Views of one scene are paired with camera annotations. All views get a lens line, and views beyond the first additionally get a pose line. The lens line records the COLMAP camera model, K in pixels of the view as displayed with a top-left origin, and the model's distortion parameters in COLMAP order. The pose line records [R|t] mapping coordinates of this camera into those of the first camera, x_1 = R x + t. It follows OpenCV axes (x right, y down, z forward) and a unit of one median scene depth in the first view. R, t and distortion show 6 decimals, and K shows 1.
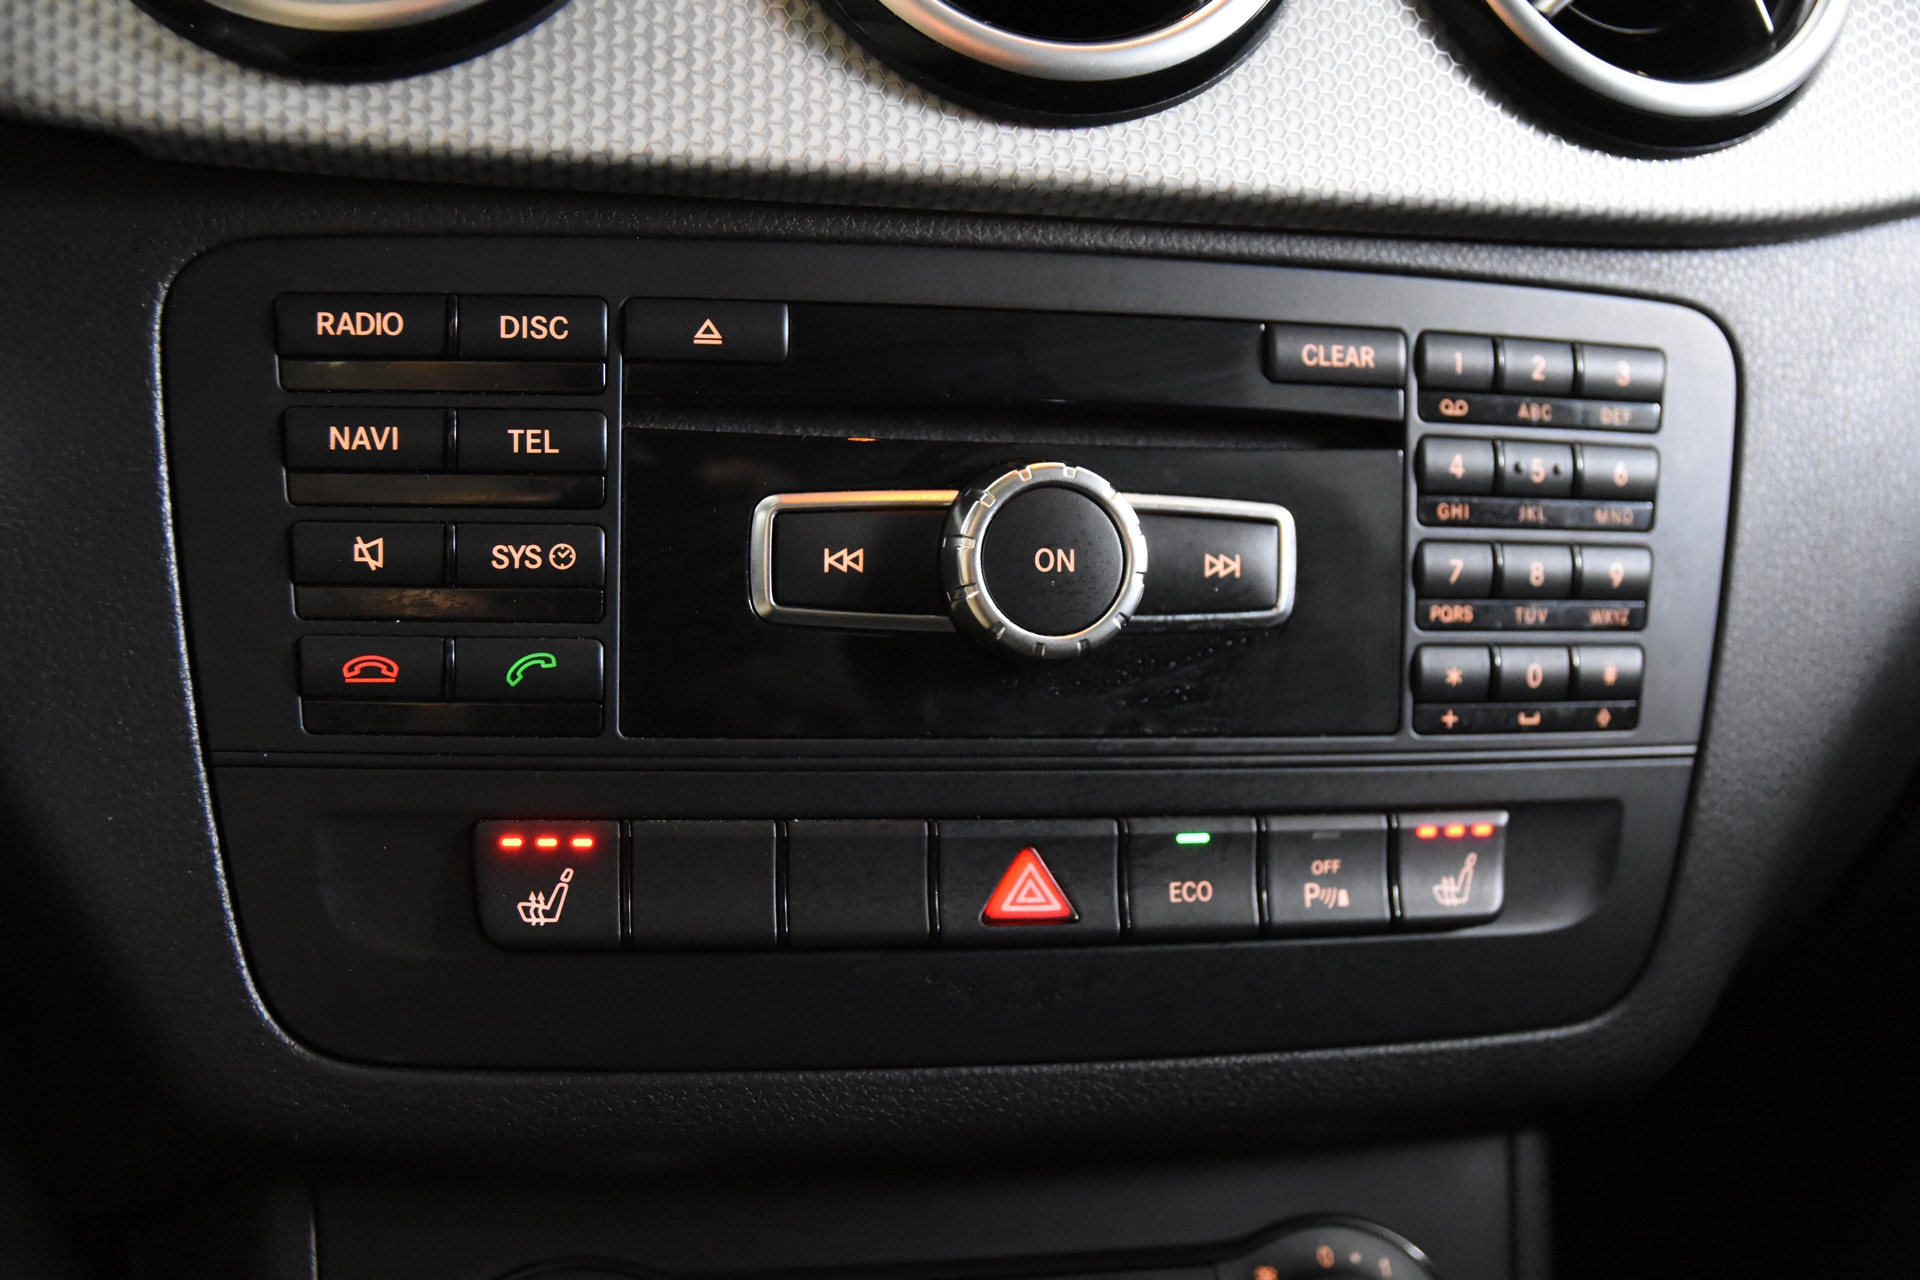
lens RADIAL K [[2190.3, 0, 991.5], [0, 2190.3, 634.3], [0, 0, 1]] dist [-0.005427, 0.000000]
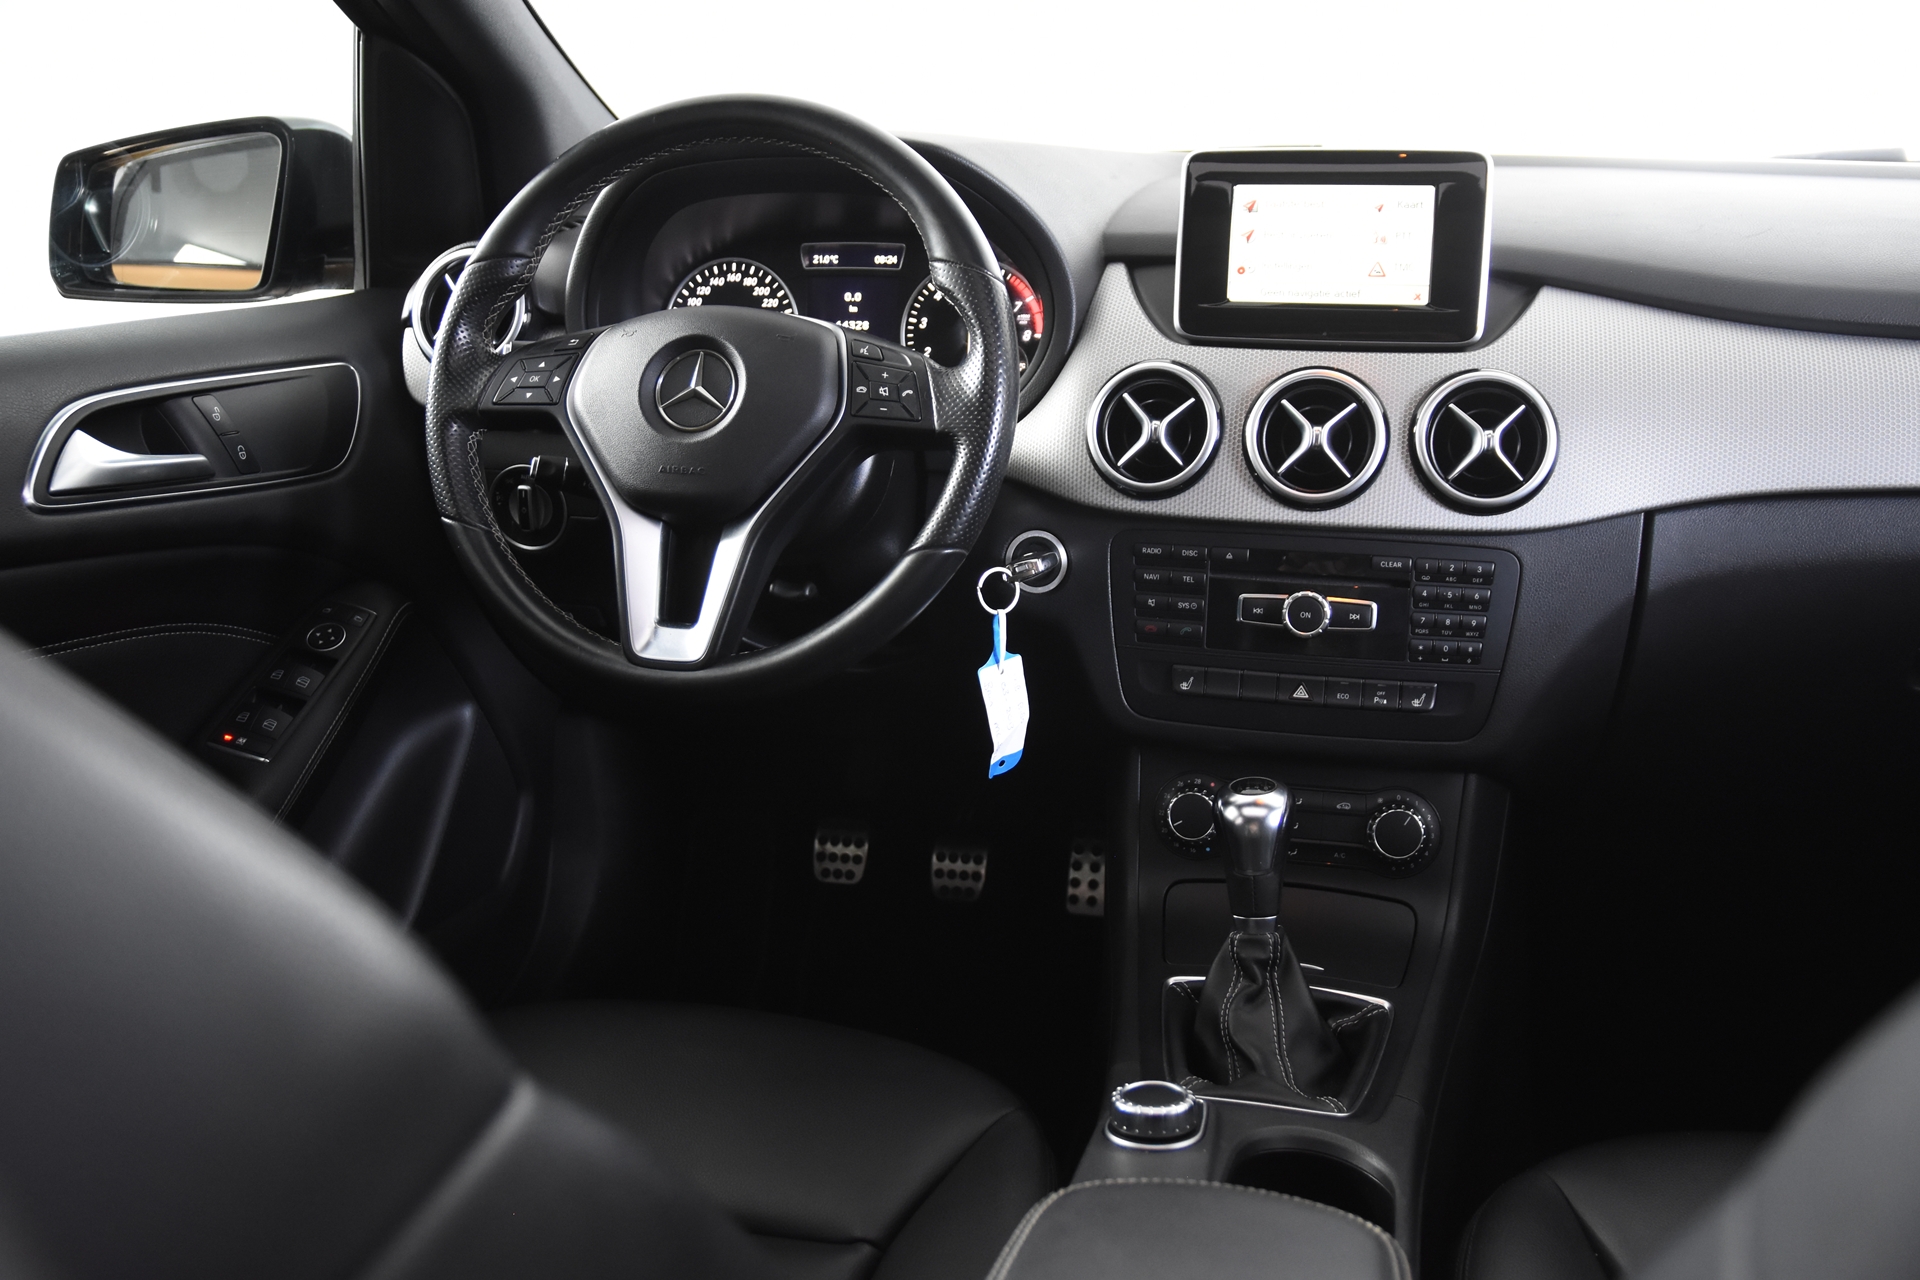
lens RADIAL K [[1657.6, 0, 963.9], [0, 1657.6, 632.7], [0, 0, 1]] dist [-0.080040, 0.029995]
pose [[0.884006, 0.081421, -0.460331, 0.848618], [-0.037836, 0.993946, 0.103145, -0.280512], [0.465942, -0.073764, 0.881735, -1.954311]]
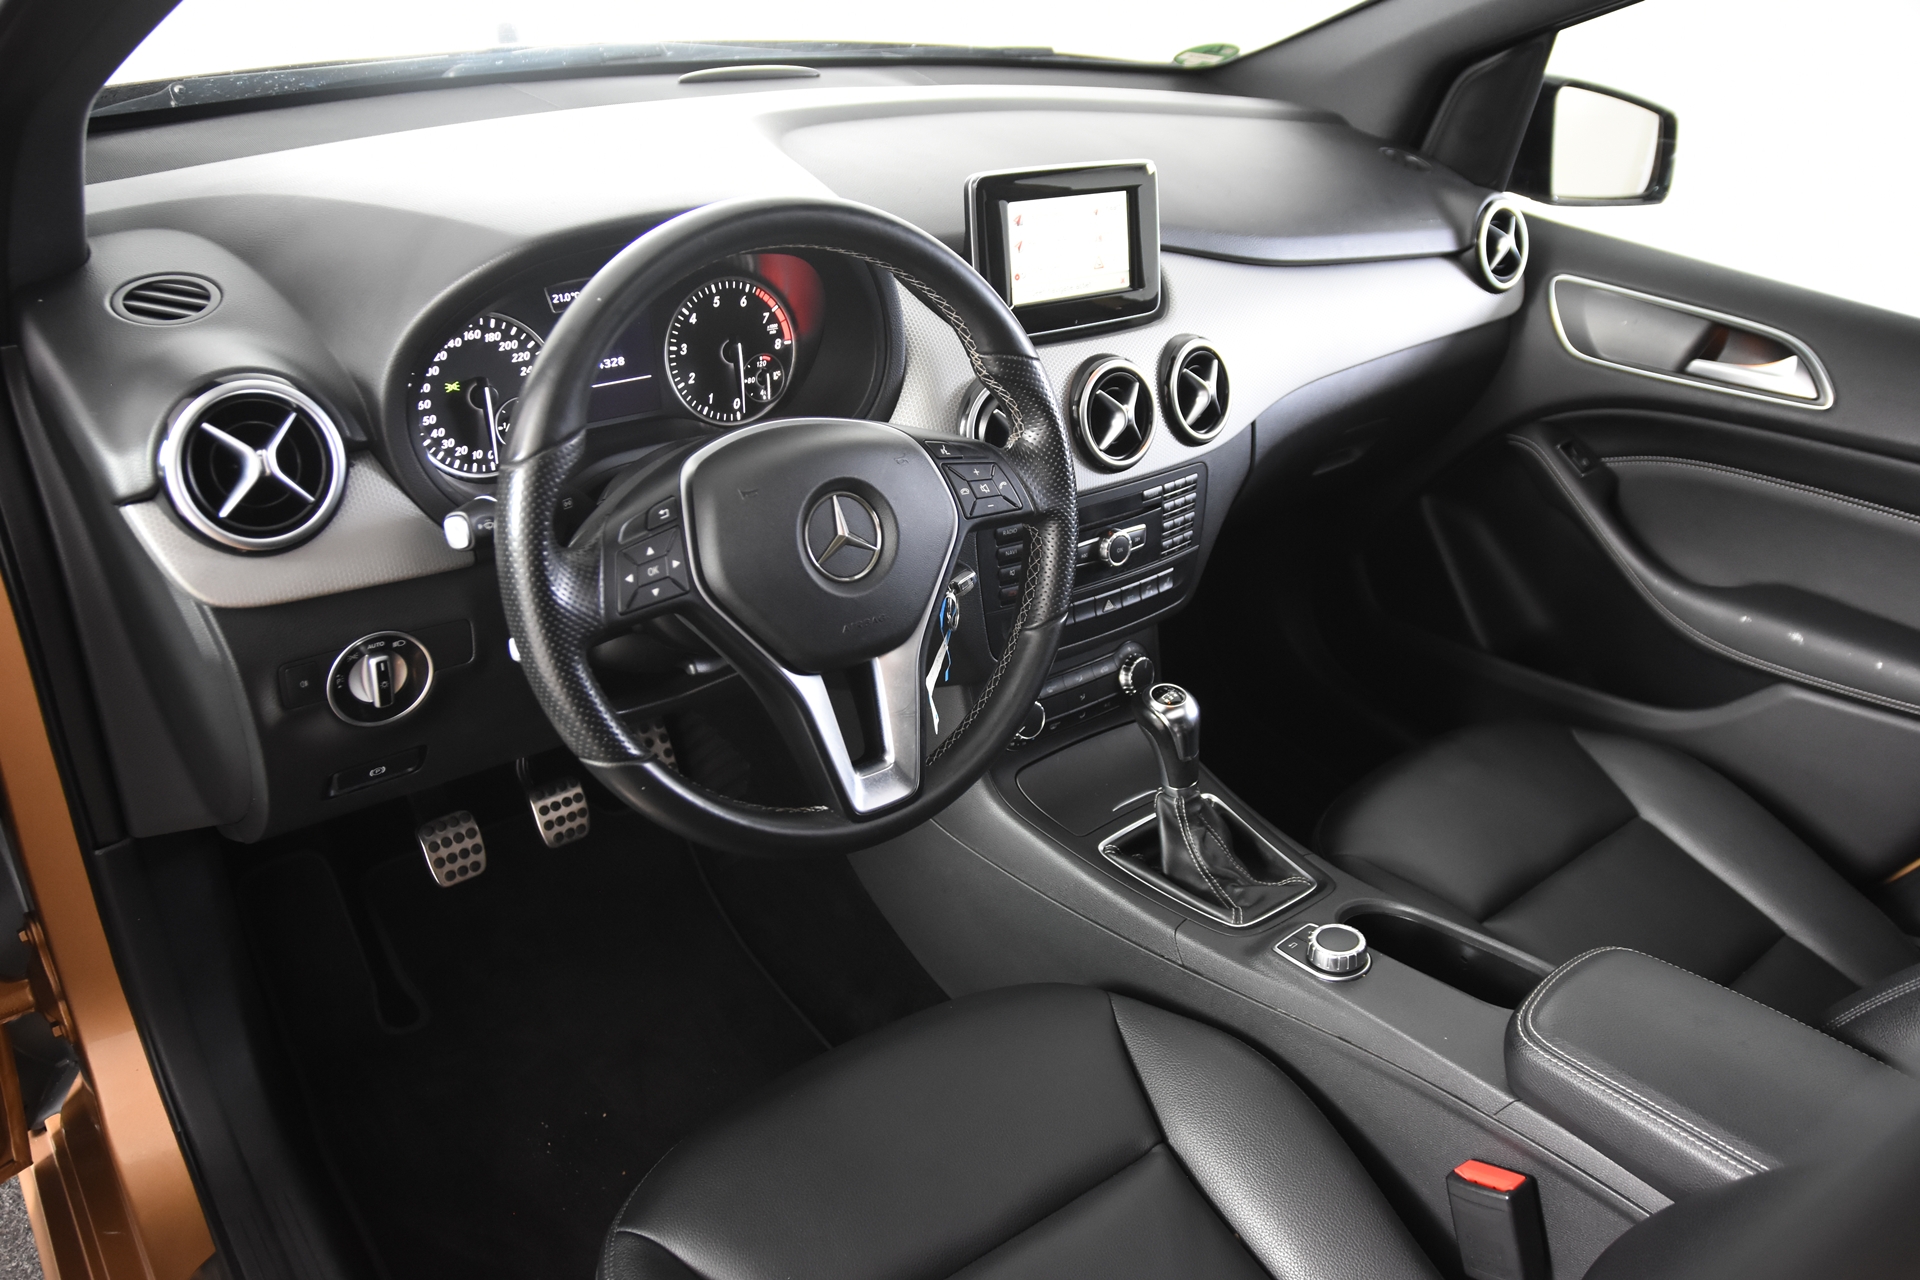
lens RADIAL K [[1434.7, 0, 962.0], [0, 1434.7, 631.5], [0, 0, 1]] dist [-0.129511, 0.097887]
pose [[0.901672, -0.189404, 0.388734, -1.613864], [0.037198, 0.929612, 0.366656, -1.075251], [-0.430818, -0.316144, 0.845251, -1.747917]]
